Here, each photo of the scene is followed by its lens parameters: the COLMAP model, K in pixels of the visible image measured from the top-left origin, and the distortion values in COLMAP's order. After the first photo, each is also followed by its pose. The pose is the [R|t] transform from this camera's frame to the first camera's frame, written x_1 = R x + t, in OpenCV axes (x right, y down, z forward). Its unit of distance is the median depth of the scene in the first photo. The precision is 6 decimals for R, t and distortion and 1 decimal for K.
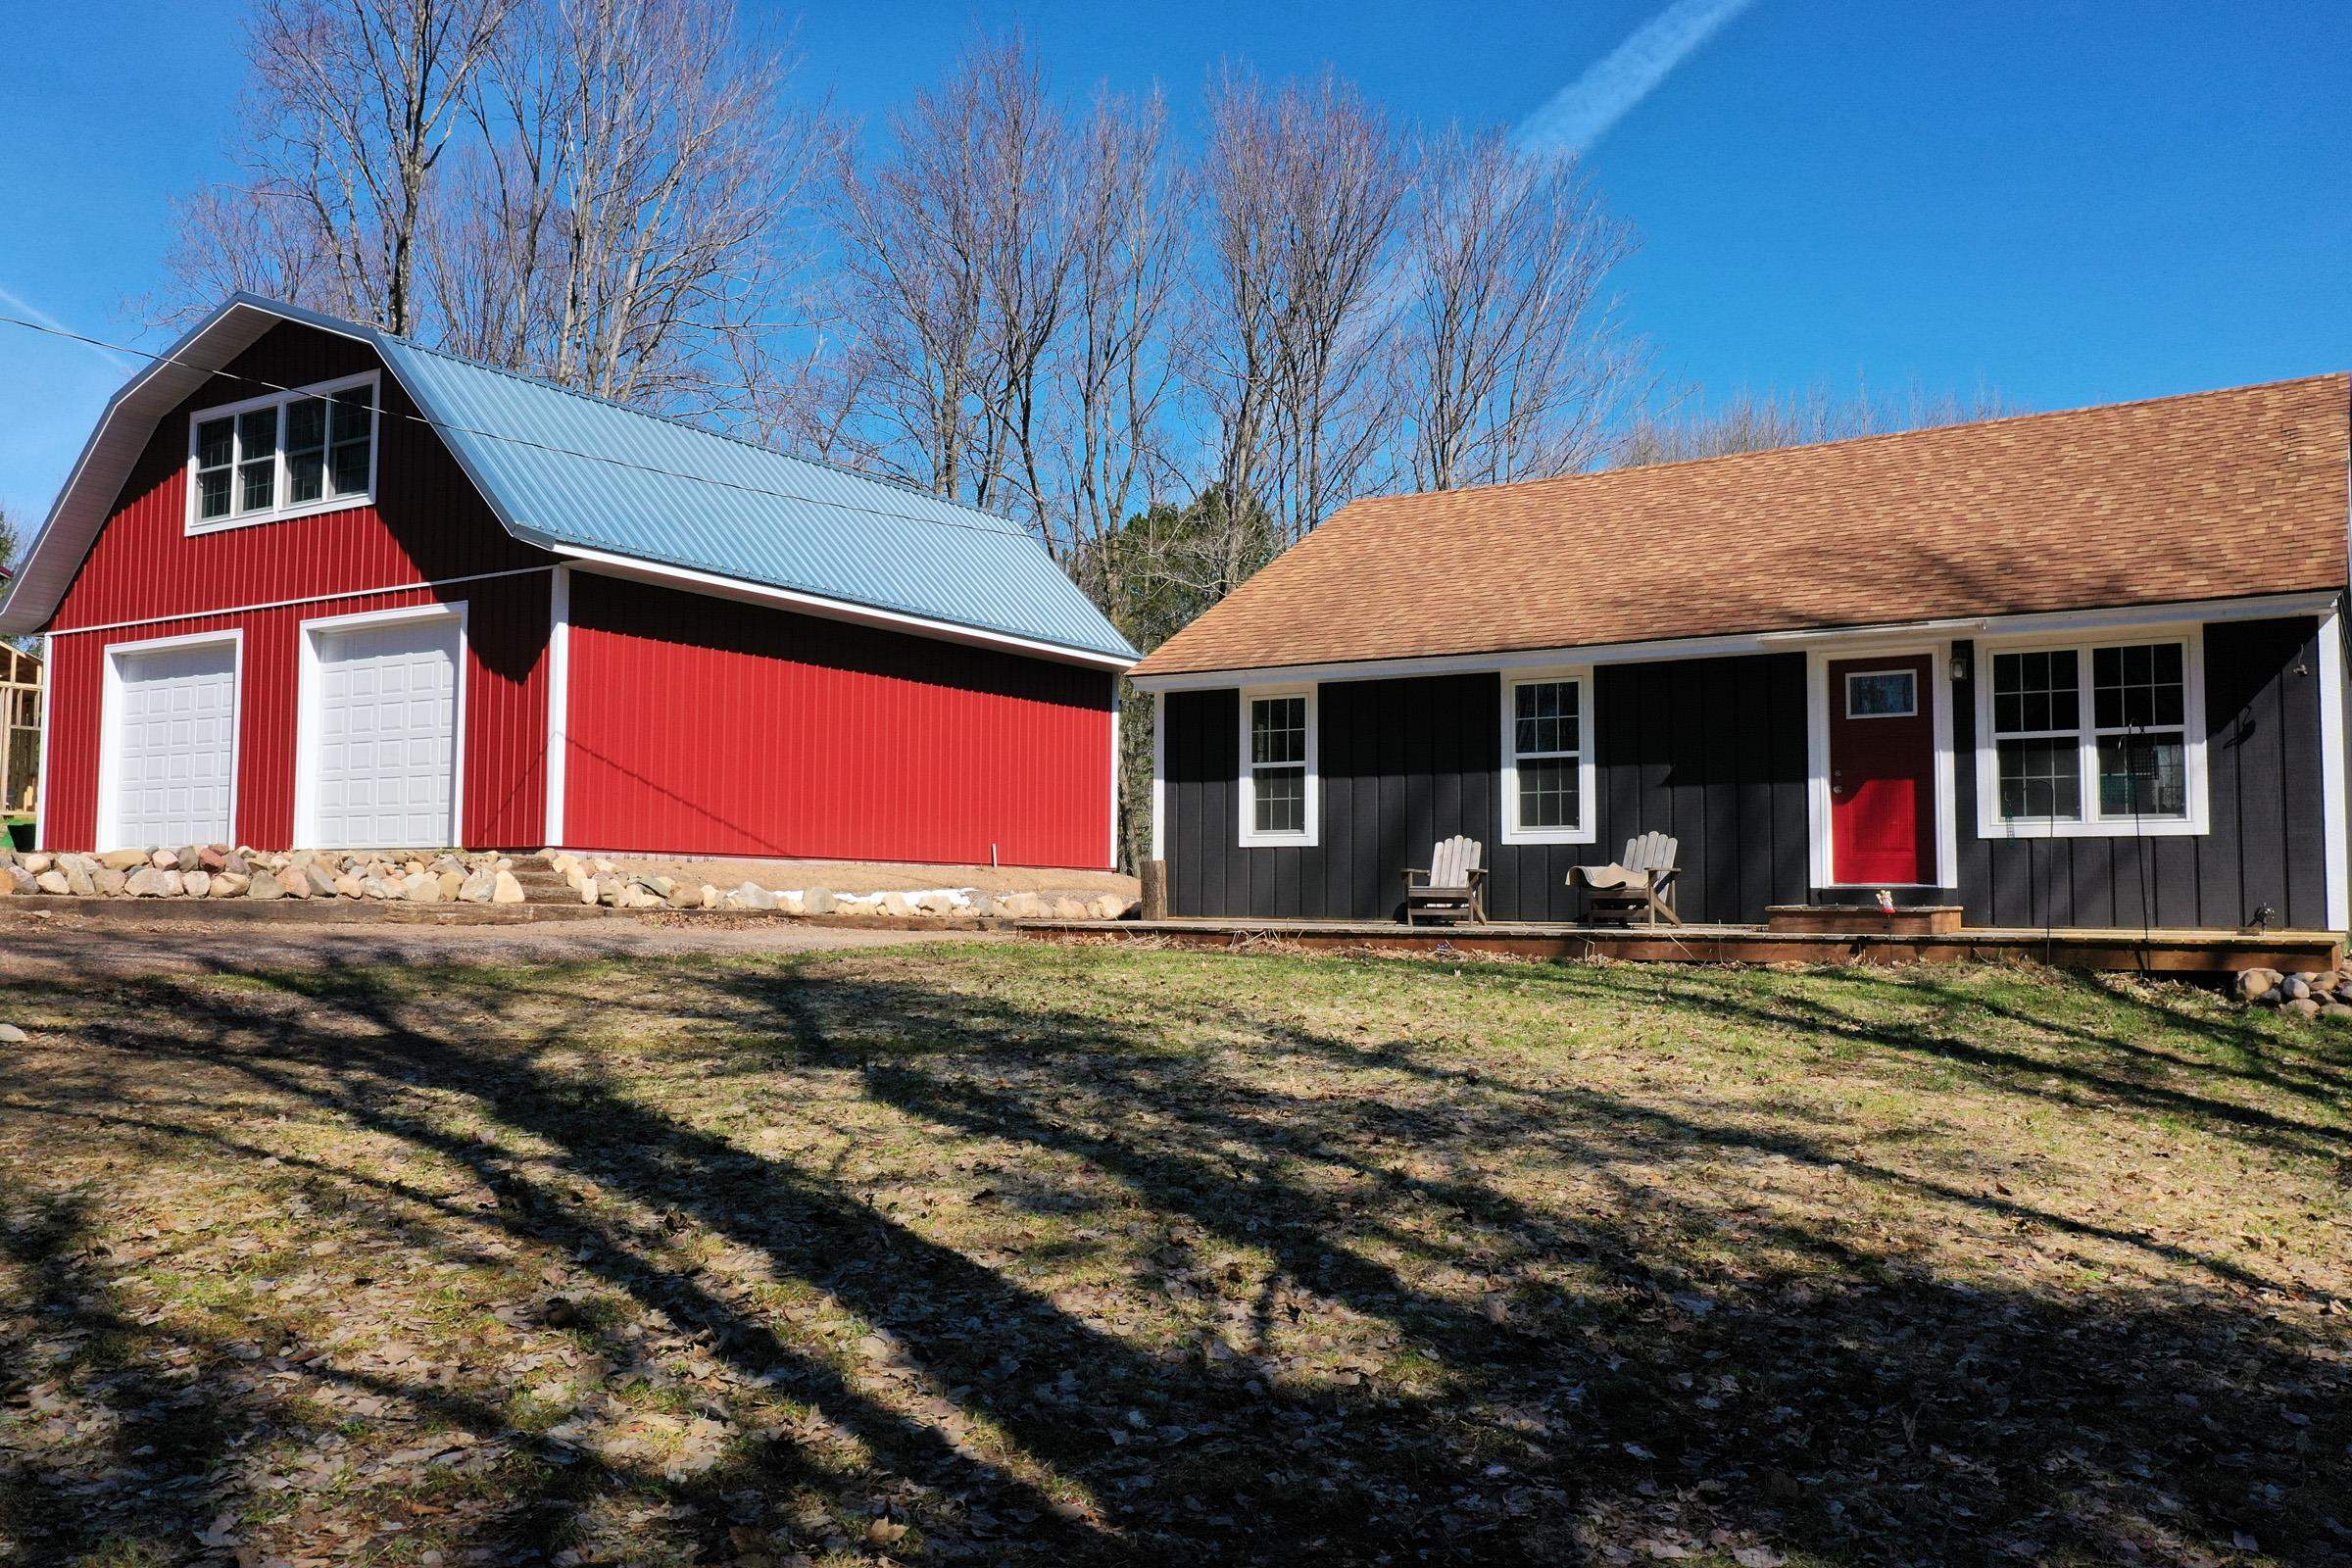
lens RADIAL K [[1893.1, 0, 1176.0], [0, 1893.1, 784.0], [0, 0, 1]] dist [-0.000926, 0.002953]
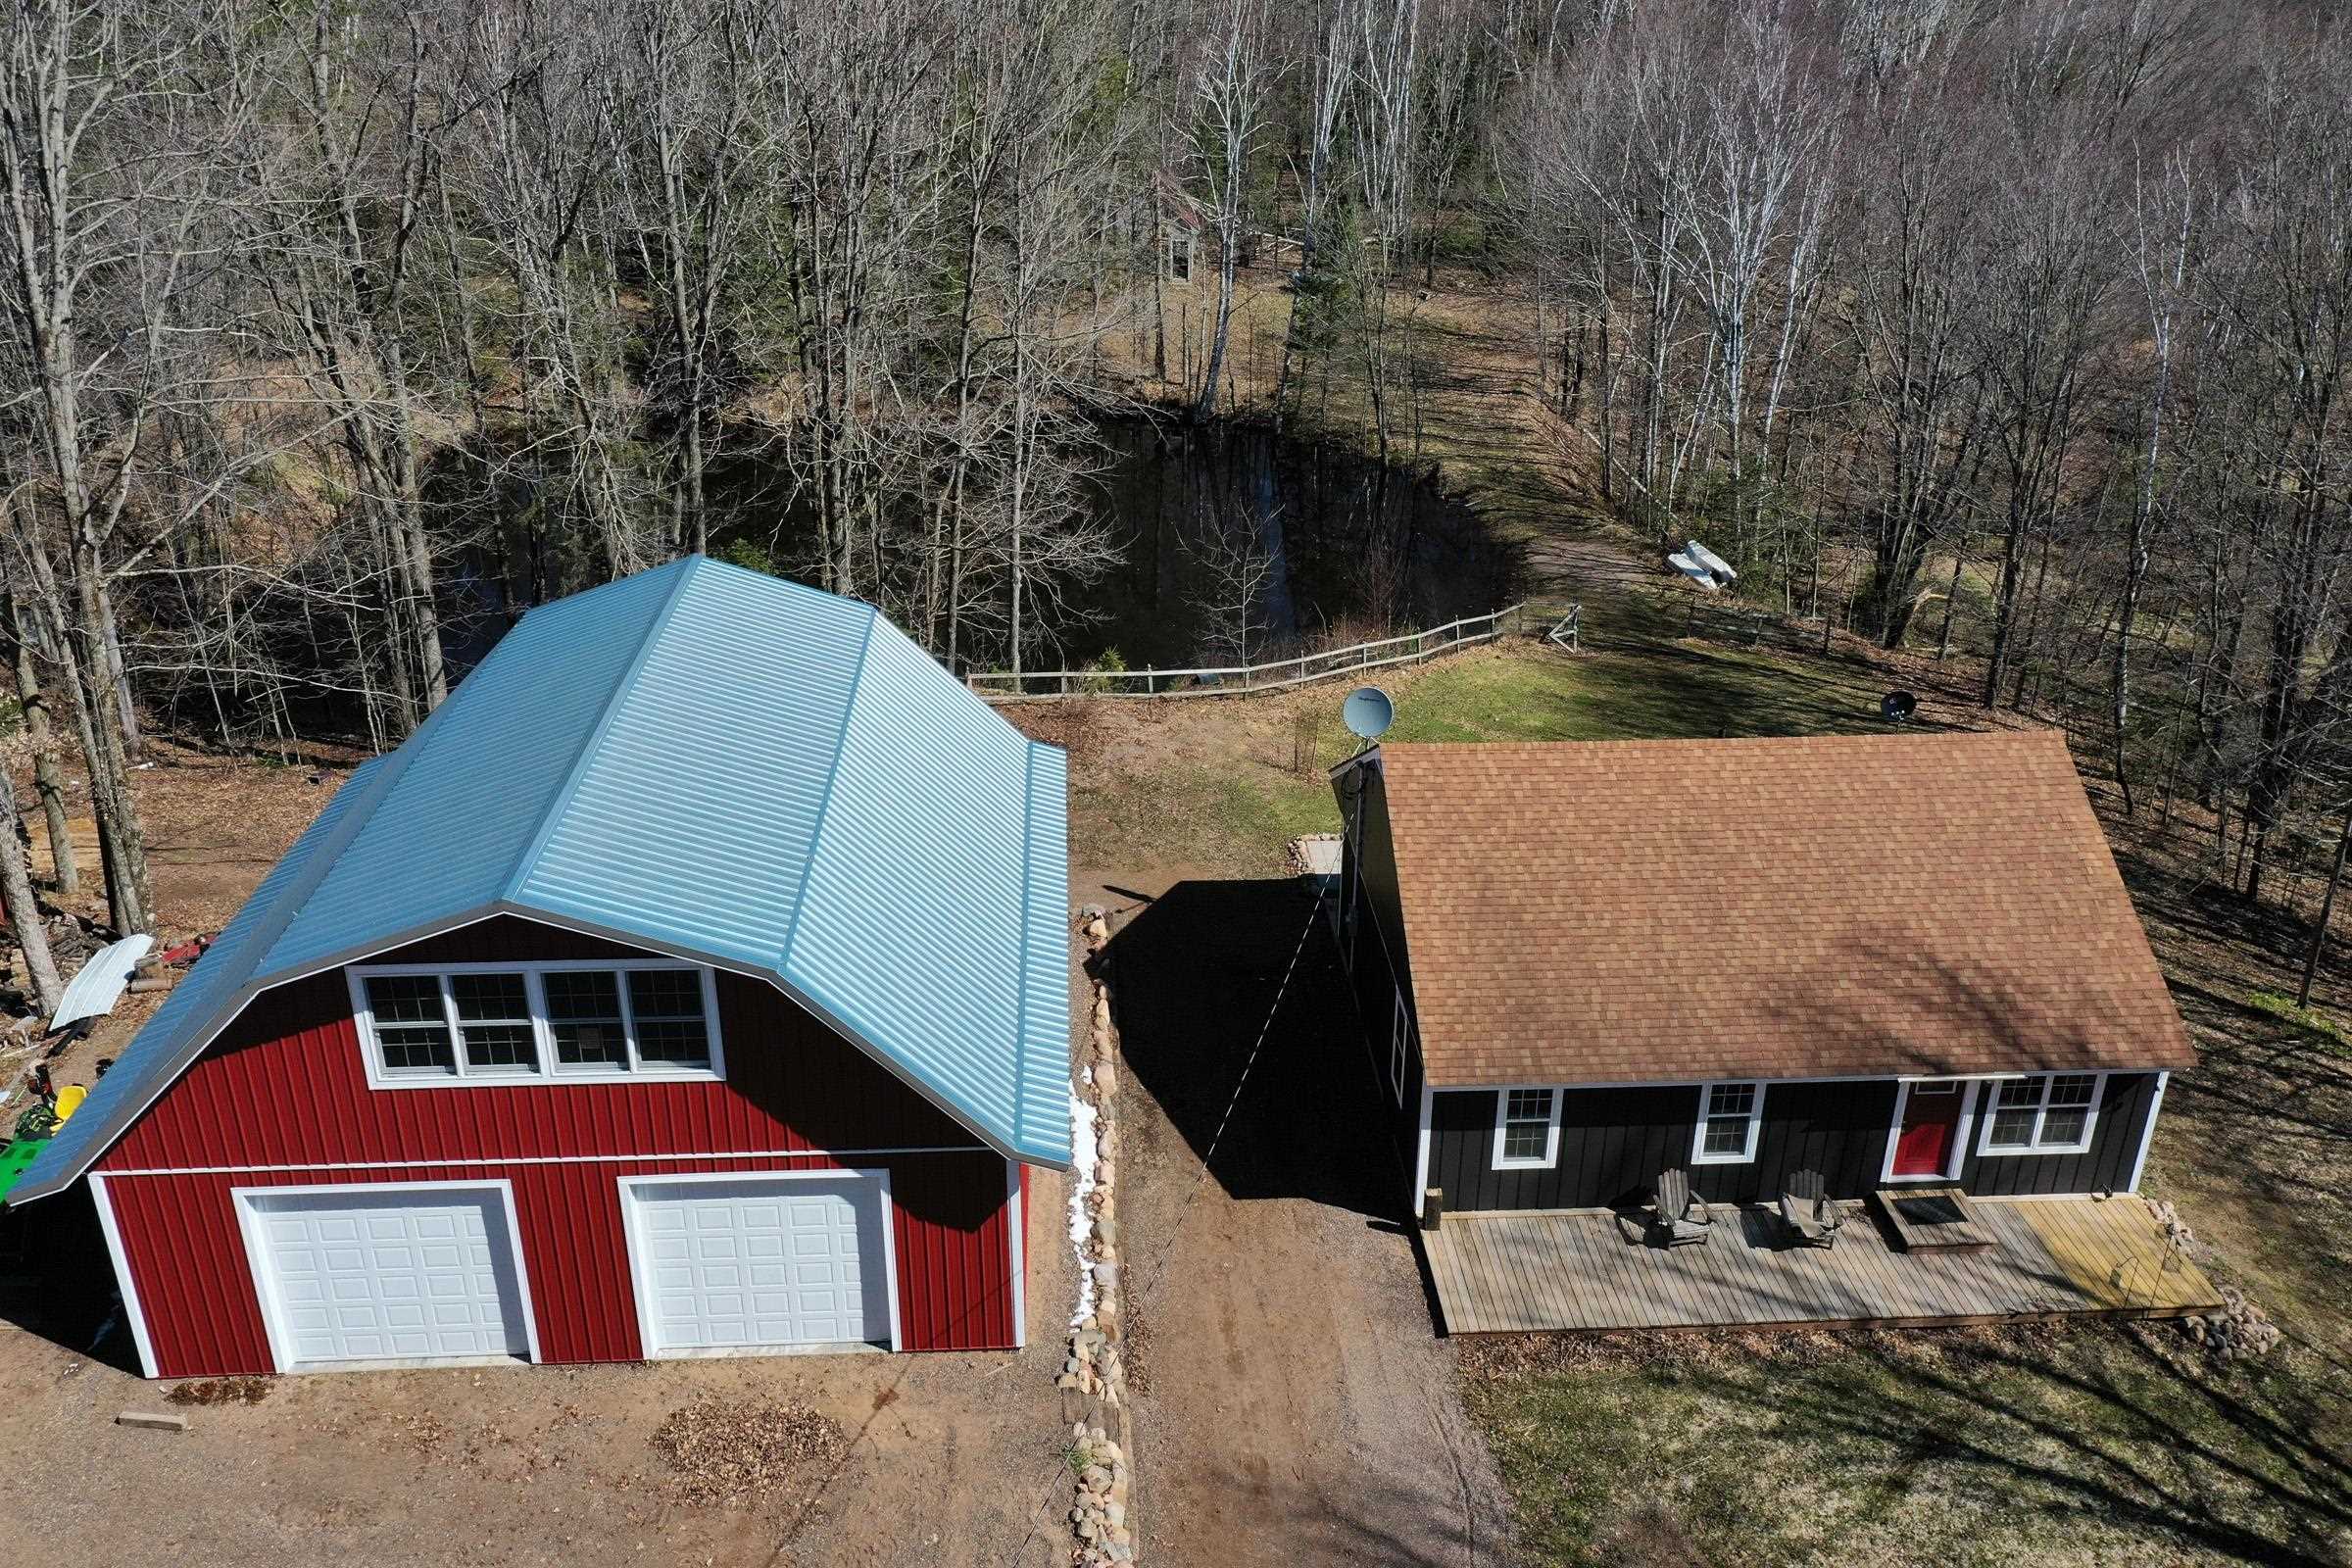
lens RADIAL K [[1893.1, 0, 1176.0], [0, 1893.1, 784.0], [0, 0, 1]] dist [-0.000926, 0.002953]
pose [[0.806833, -0.251392, 0.534624, -0.747283], [-0.036053, 0.882308, 0.469291, -0.778546], [-0.589679, -0.397914, 0.702811, 0.243604]]
